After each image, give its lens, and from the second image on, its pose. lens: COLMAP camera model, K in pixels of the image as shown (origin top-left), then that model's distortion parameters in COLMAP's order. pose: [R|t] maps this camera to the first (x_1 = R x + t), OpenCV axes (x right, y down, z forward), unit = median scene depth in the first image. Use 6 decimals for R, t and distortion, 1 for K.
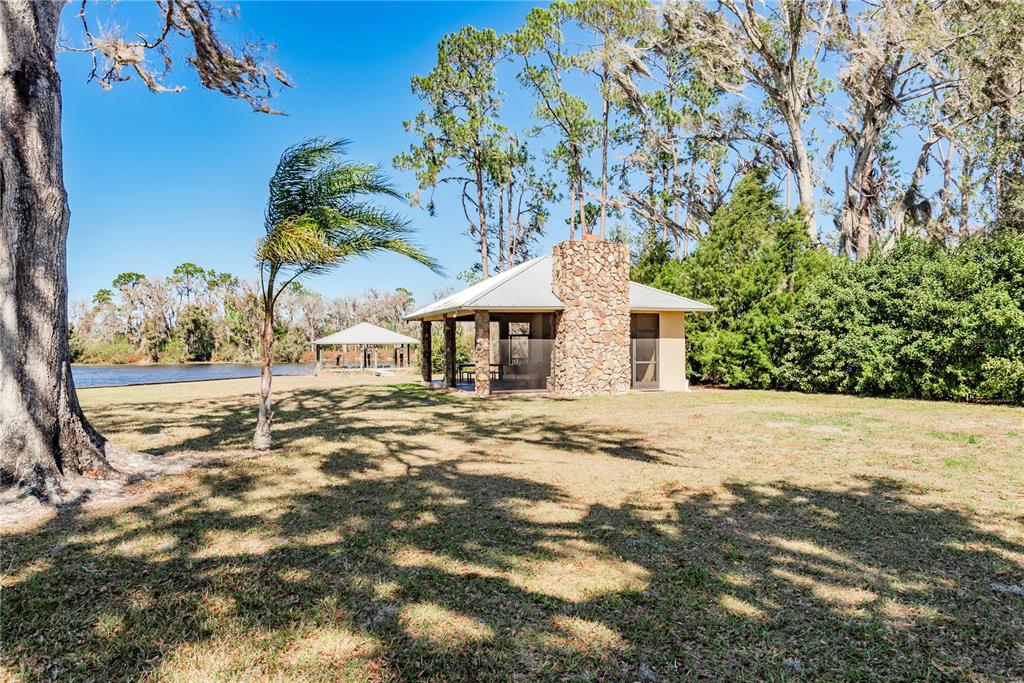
lens RADIAL K [[708.5, 0, 511.5], [0, 708.5, 340.1], [0, 0, 1]] dist [0.013194, 0.001338]
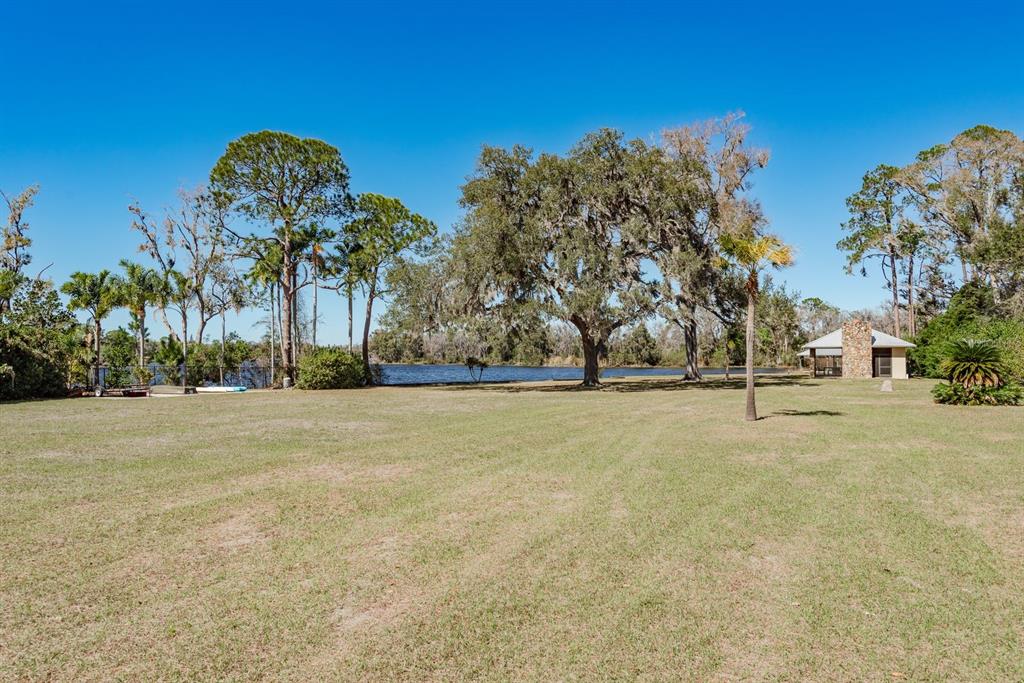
lens RADIAL K [[702.1, 0, 512.1], [0, 702.1, 342.2], [0, 0, 1]] dist [0.006873, 0.002845]
pose [[0.741351, -0.008127, -0.671068, 0.134545], [0.004918, 0.999966, -0.006677, -0.007306], [0.671099, 0.001650, 0.741366, -0.265112]]
